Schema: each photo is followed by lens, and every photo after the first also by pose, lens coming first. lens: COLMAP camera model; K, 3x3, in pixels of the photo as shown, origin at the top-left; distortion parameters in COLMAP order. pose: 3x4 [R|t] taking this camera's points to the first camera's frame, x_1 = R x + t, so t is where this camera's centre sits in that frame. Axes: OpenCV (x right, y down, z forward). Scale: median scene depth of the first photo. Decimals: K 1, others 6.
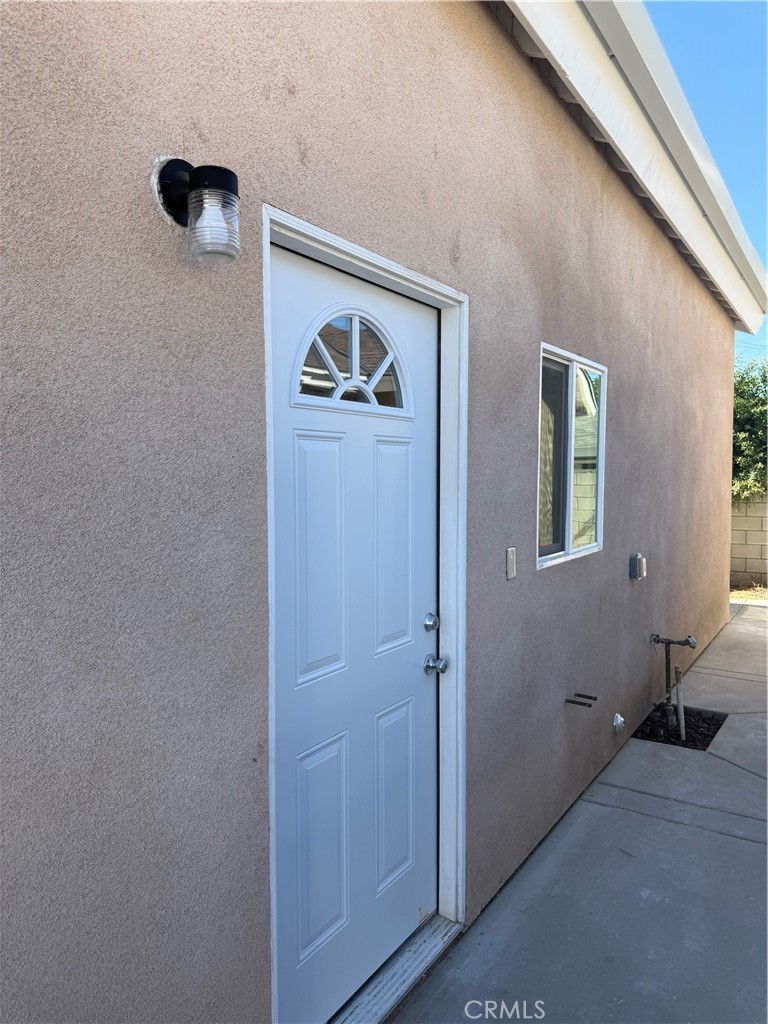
lens RADIAL K [[725.8, 0, 381.0], [0, 725.8, 515.6], [0, 0, 1]] dist [0.048508, -0.082037]
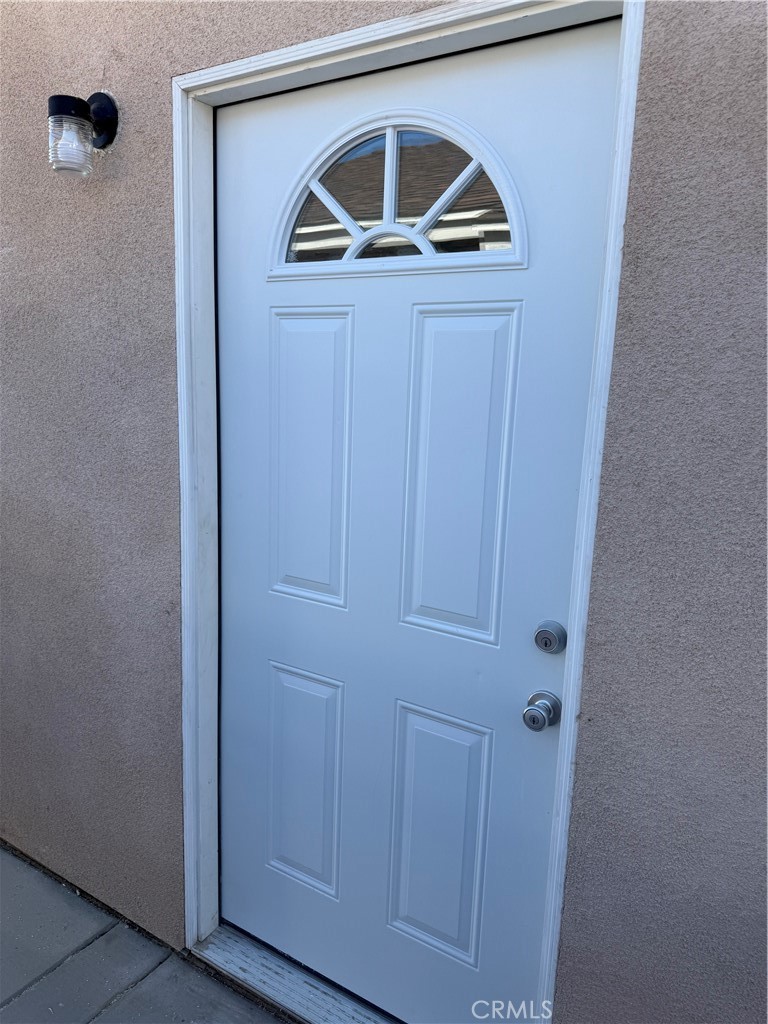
lens RADIAL K [[725.8, 0, 381.0], [0, 725.8, 515.6], [0, 0, 1]] dist [0.048508, -0.082037]
pose [[0.004963, 0.190431, -0.981688, 0.817522], [-0.093306, 0.977506, 0.189147, -0.052023], [0.995625, 0.090659, 0.022620, 1.154500]]
